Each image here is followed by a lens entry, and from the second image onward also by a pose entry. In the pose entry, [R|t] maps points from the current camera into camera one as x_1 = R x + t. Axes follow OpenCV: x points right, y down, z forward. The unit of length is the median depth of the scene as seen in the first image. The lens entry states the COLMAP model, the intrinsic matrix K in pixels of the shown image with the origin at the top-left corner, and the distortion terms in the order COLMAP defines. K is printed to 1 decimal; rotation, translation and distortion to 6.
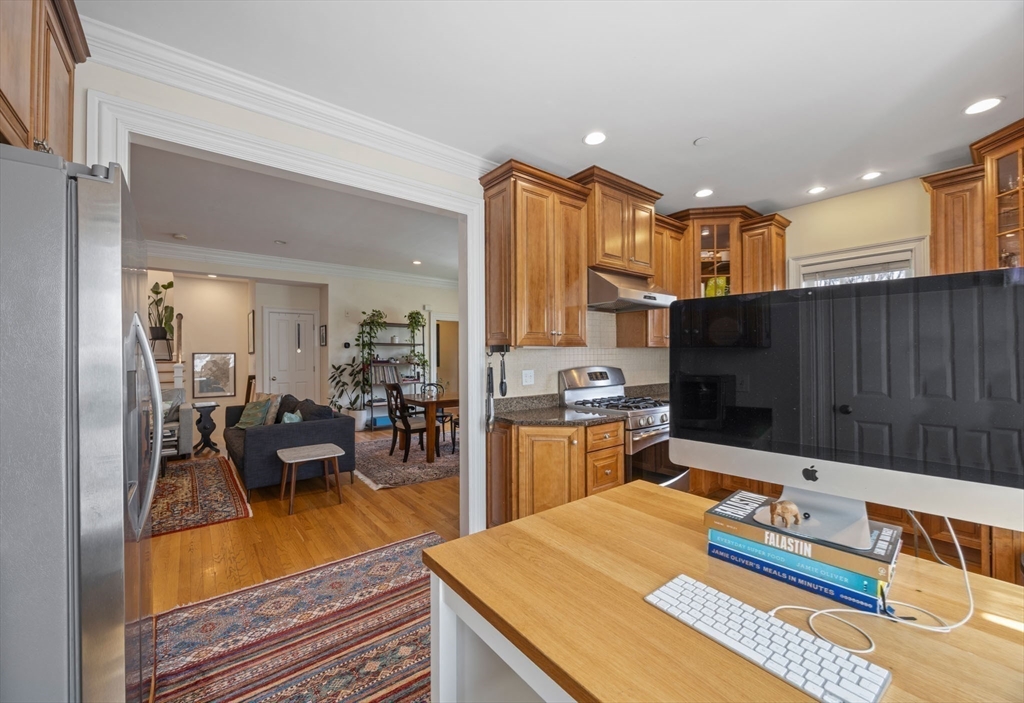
lens RADIAL K [[404.3, 0, 495.9], [0, 404.3, 353.5], [0, 0, 1]] dist [-0.001232, -0.000086]
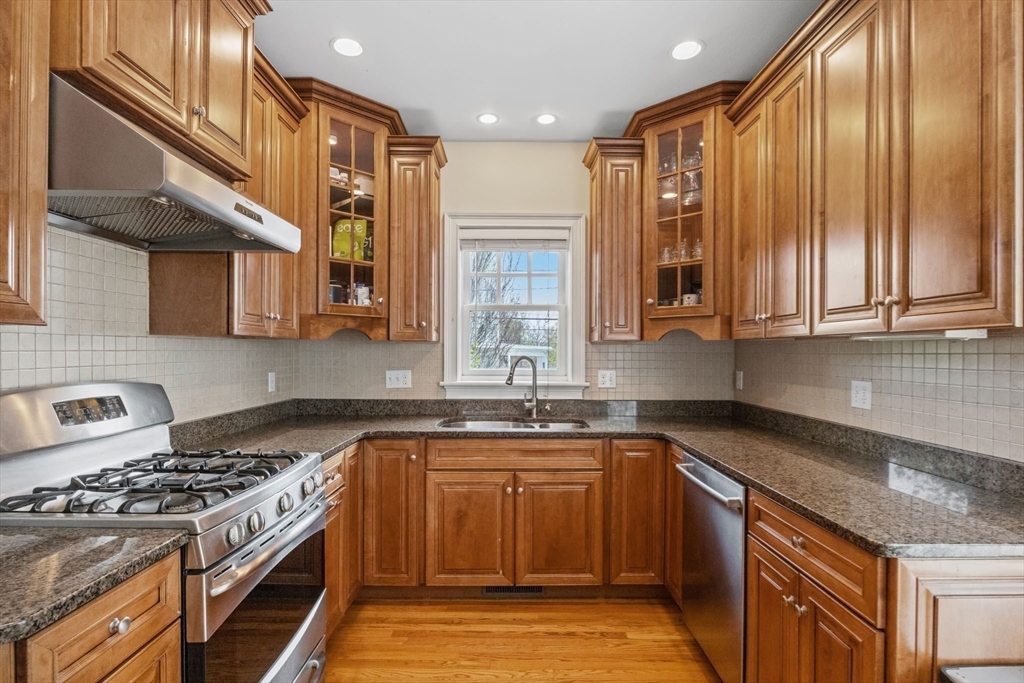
lens RADIAL K [[513.3, 0, 512.5], [0, 513.3, 353.5], [0, 0, 1]] dist [-0.003674, -0.000699]
pose [[0.605808, 0.006285, 0.795586, 0.102213], [-0.010579, 0.999944, 0.000156, 0.000732], [-0.795540, -0.008511, 0.605841, 0.372925]]
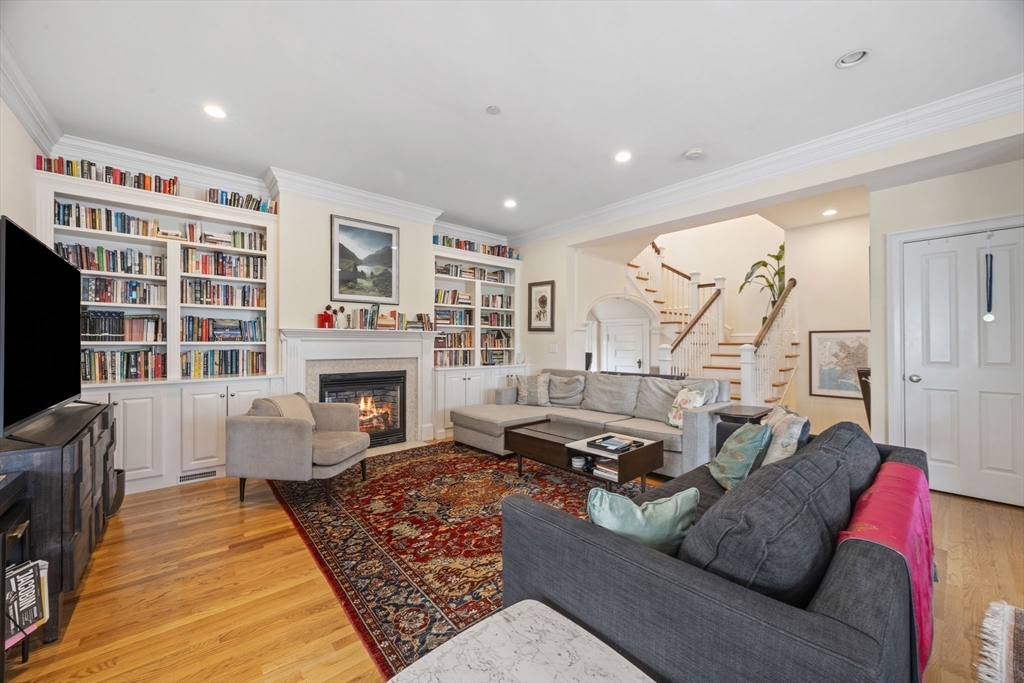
lens RADIAL K [[388.2, 0, 512.0], [0, 388.2, 341.5], [0, 0, 1]] dist [-0.011315, -0.000185]
pose [[0.056735, -0.000045, -0.998389, -0.223521], [0.003149, 0.999995, 0.000133, 0.031070], [0.998384, -0.003151, 0.056735, 0.910880]]
